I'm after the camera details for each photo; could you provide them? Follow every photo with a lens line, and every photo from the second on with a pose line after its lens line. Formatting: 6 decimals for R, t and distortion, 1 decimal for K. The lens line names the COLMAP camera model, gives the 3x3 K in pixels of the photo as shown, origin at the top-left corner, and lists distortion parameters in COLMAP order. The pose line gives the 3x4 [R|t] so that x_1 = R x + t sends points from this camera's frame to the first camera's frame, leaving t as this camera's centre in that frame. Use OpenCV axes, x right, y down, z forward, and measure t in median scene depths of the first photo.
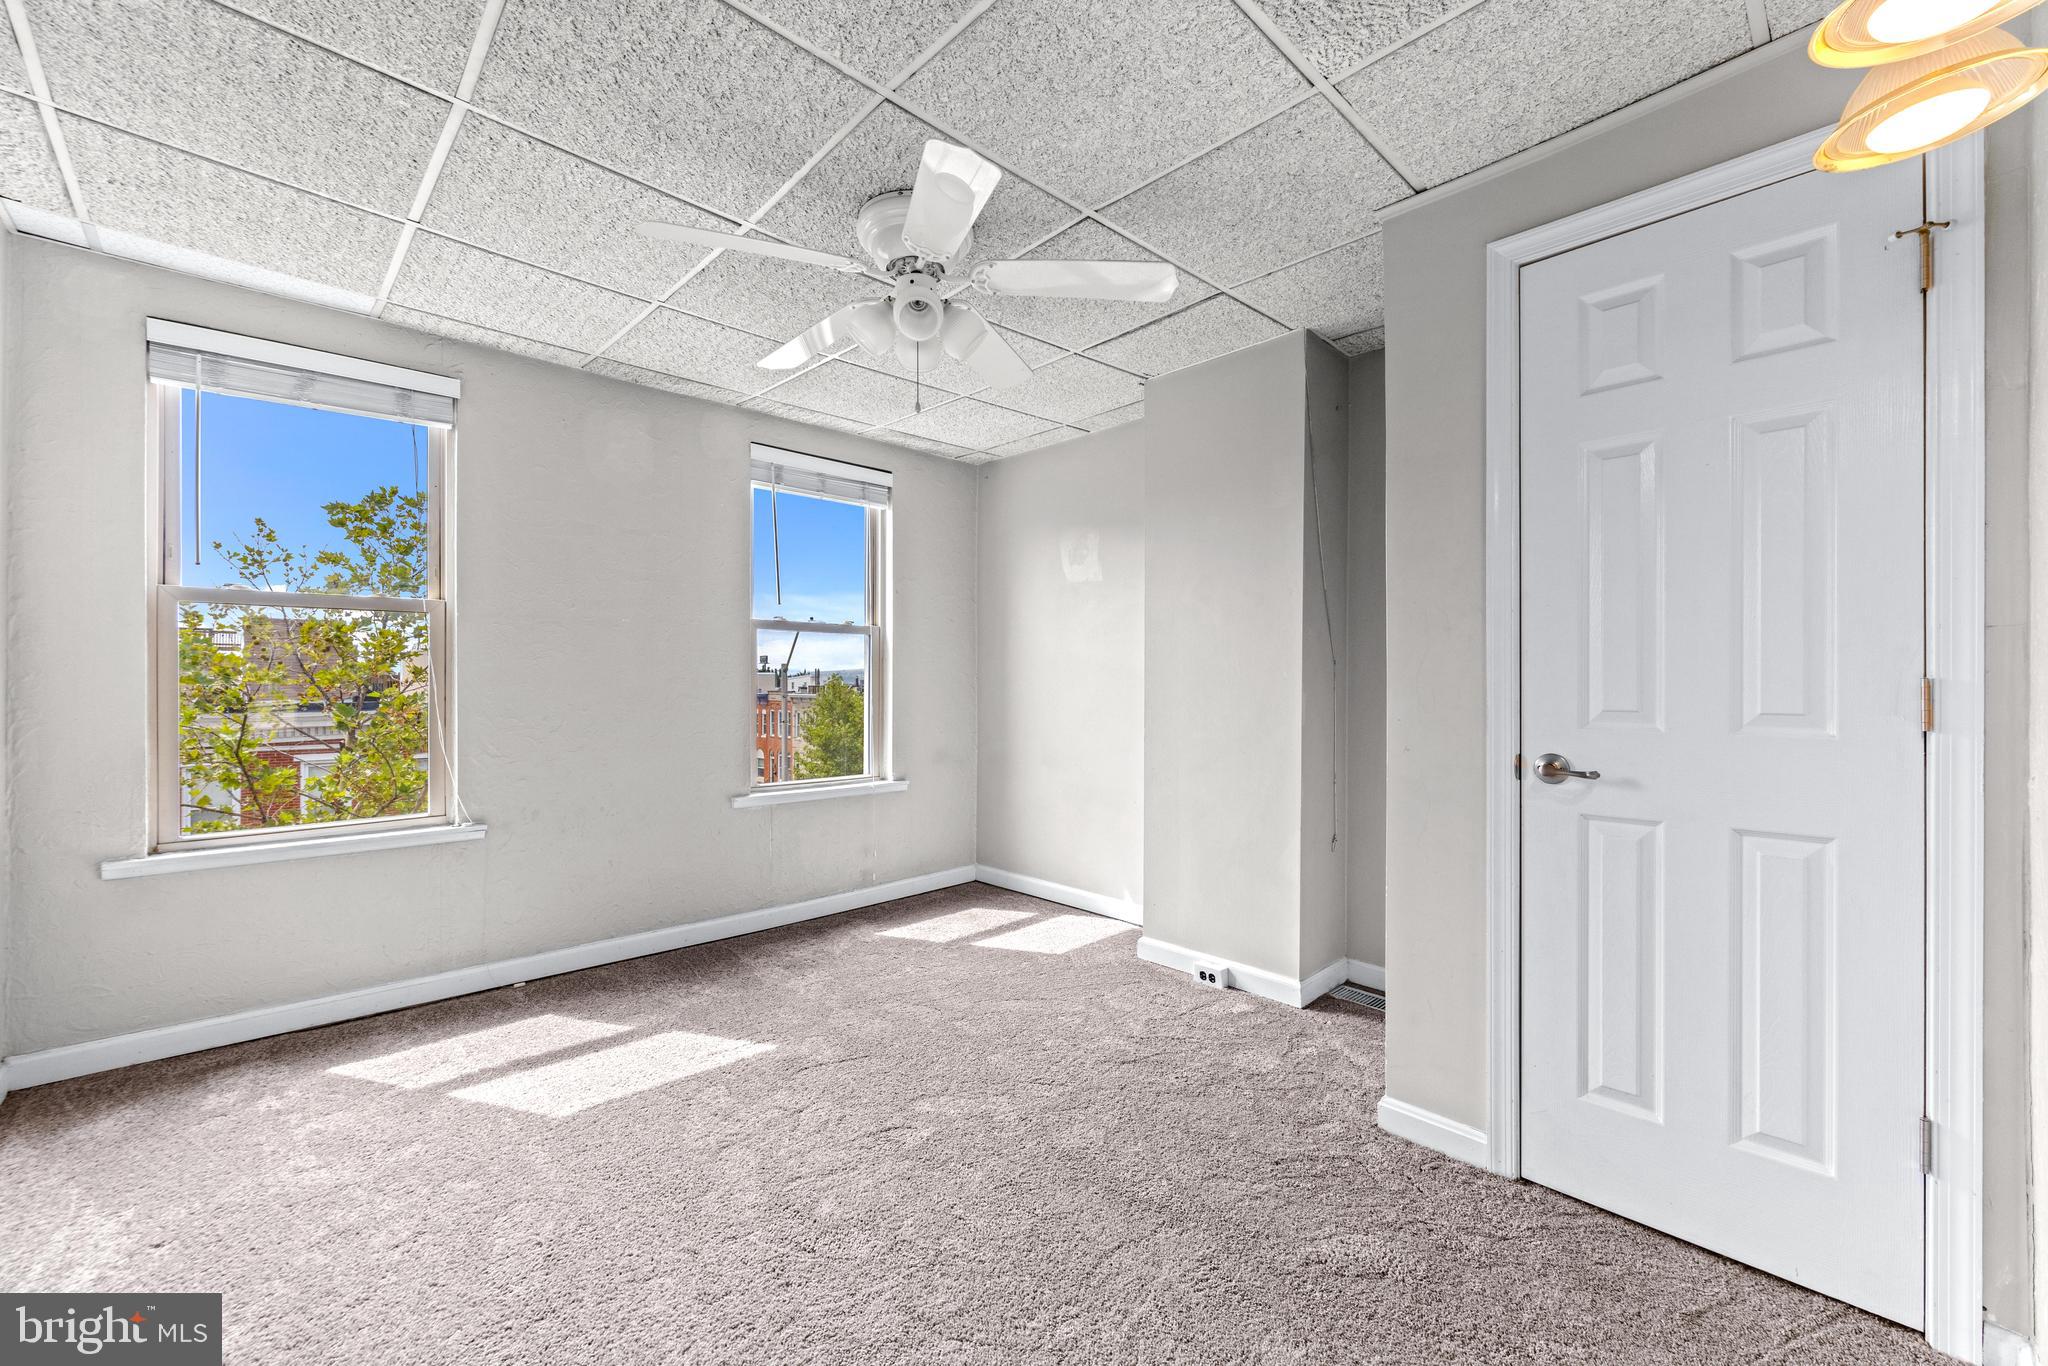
lens RADIAL K [[812.2, 0, 1022.1], [0, 812.2, 685.9], [0, 0, 1]] dist [-0.002501, -0.000379]
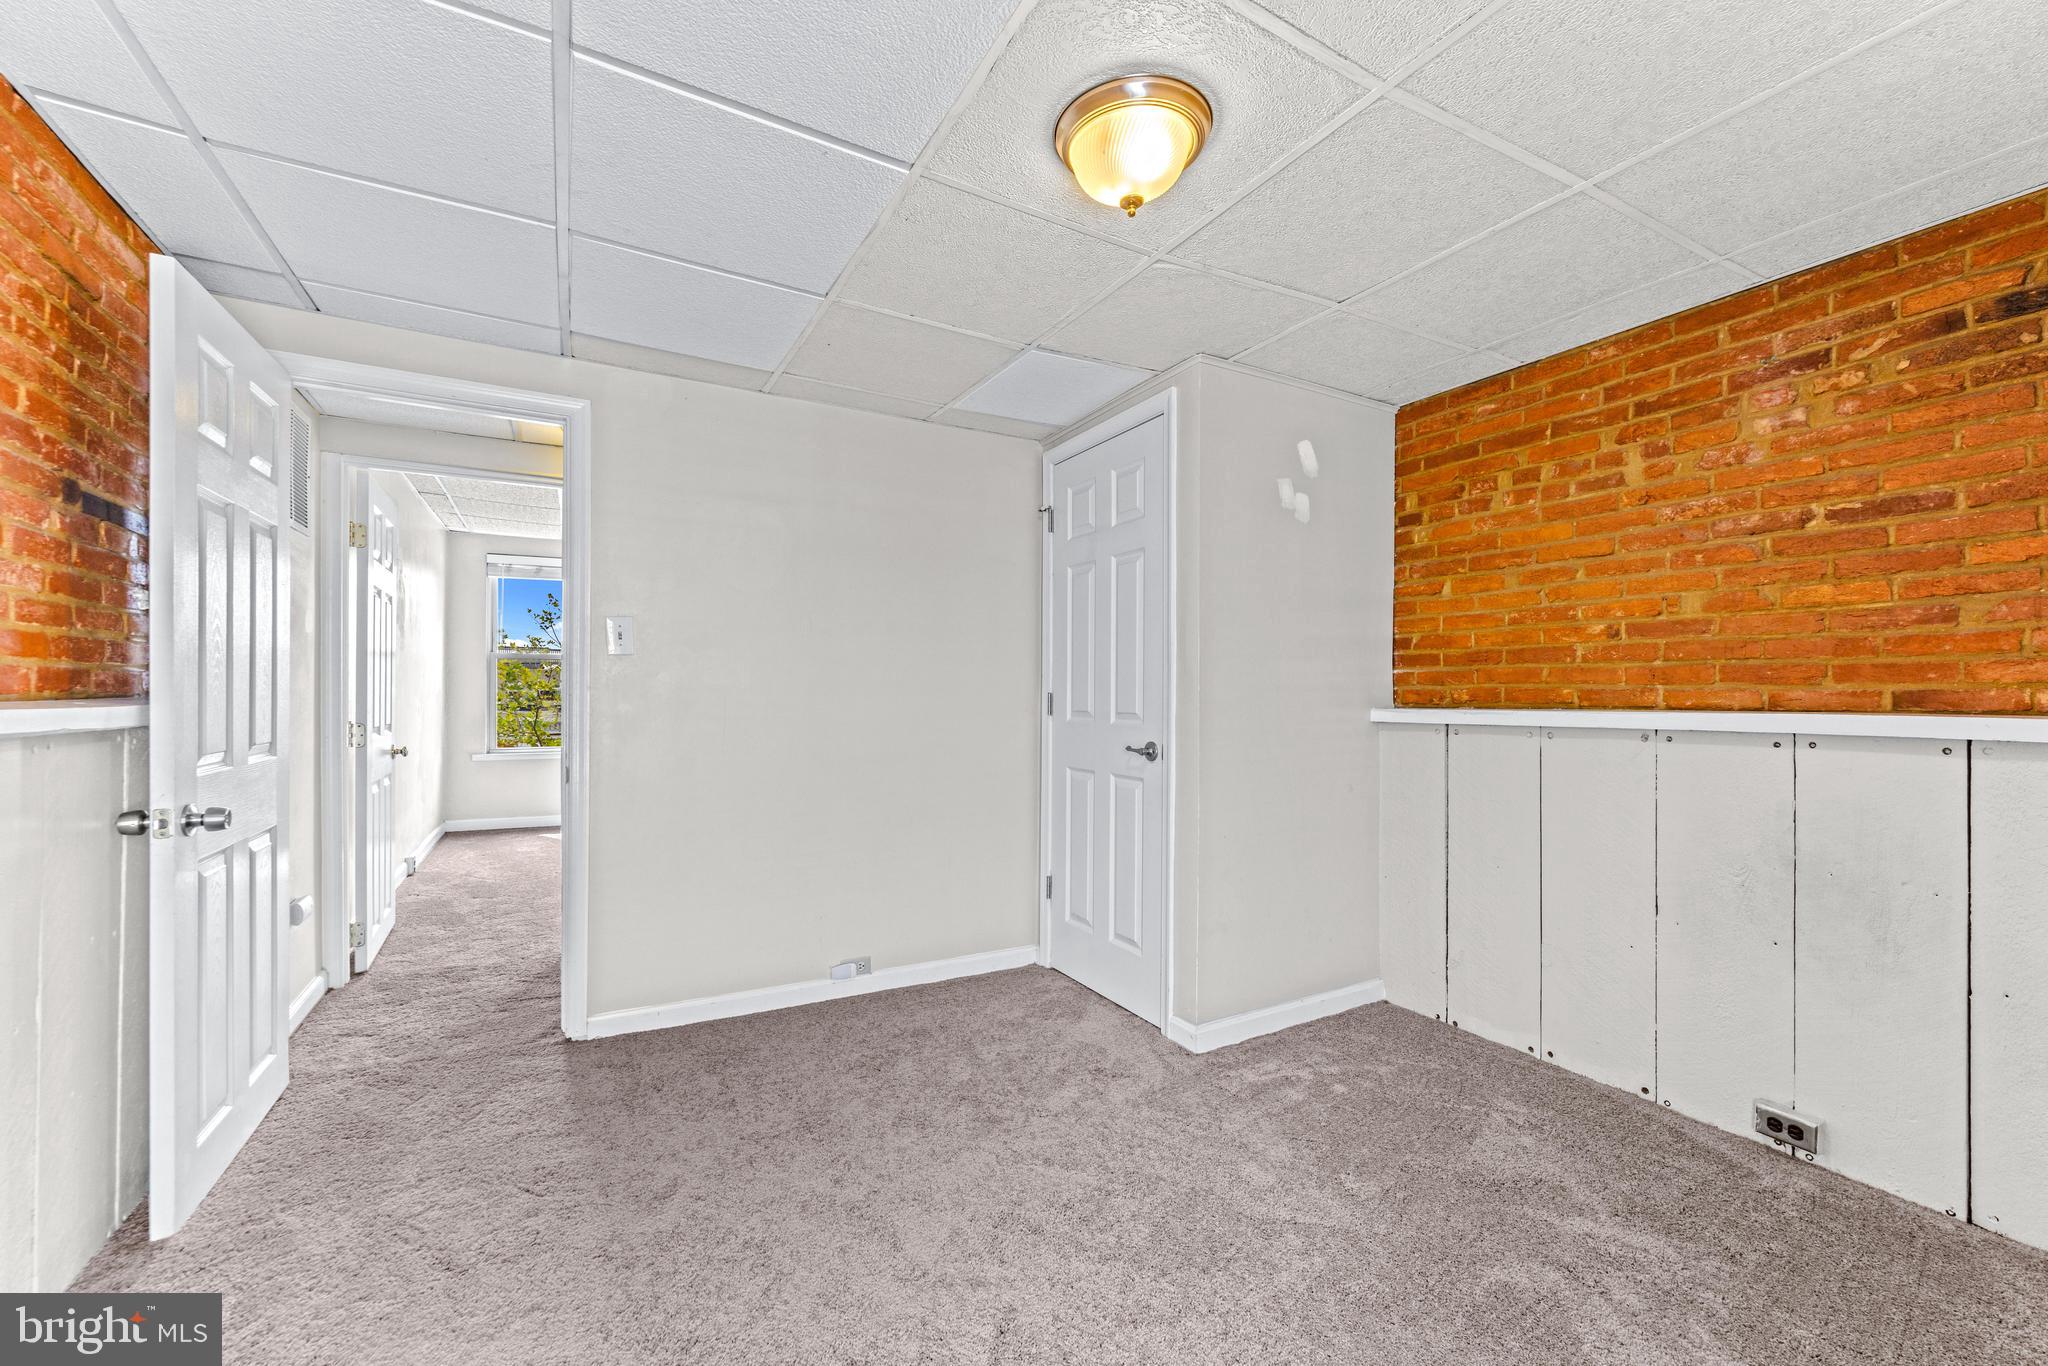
lens RADIAL K [[812.2, 0, 1022.1], [0, 812.2, 685.9], [0, 0, 1]] dist [-0.002501, -0.000379]
pose [[0.966417, 0.003589, -0.256956, 1.490226], [-0.005287, 0.999969, -0.005918, -0.019505], [0.256926, 0.007077, 0.966405, -1.287415]]
